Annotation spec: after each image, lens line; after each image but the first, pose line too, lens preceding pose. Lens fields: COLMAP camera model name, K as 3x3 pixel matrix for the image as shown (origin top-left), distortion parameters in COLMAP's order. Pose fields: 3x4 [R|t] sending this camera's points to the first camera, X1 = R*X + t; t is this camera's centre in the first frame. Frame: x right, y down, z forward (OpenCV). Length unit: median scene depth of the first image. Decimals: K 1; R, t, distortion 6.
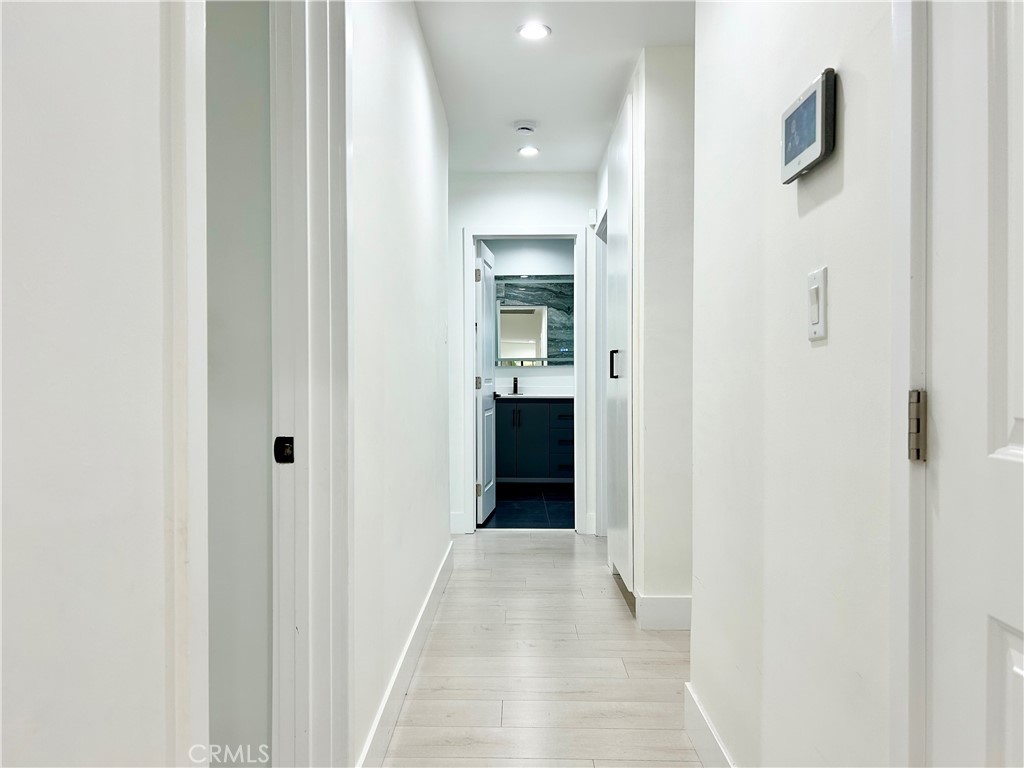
lens RADIAL K [[775.0, 0, 512.0], [0, 775.0, 384.0], [0, 0, 1]] dist [0.000164, -0.000027]
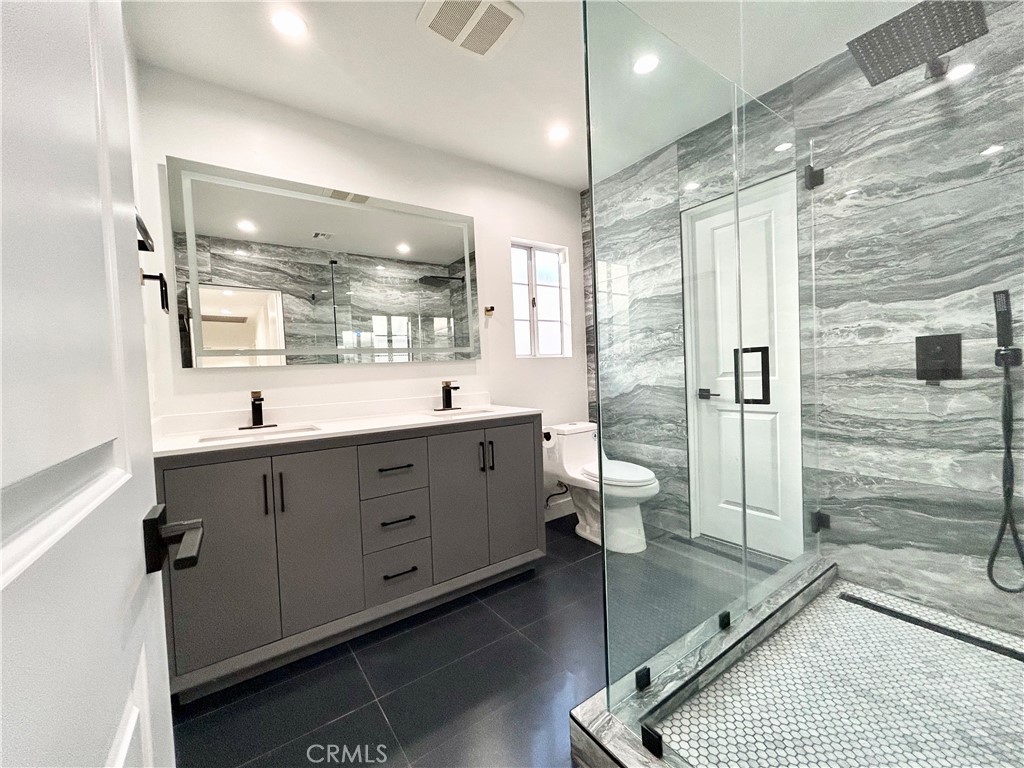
lens RADIAL K [[414.1, 0, 509.7], [0, 414.1, 382.4], [0, 0, 1]] dist [-0.002818, 0.000144]
pose [[0.814462, -0.046167, 0.578377, -0.010769], [0.044810, 0.998857, 0.016630, -0.008136], [-0.578483, 0.012373, 0.815600, 0.542456]]
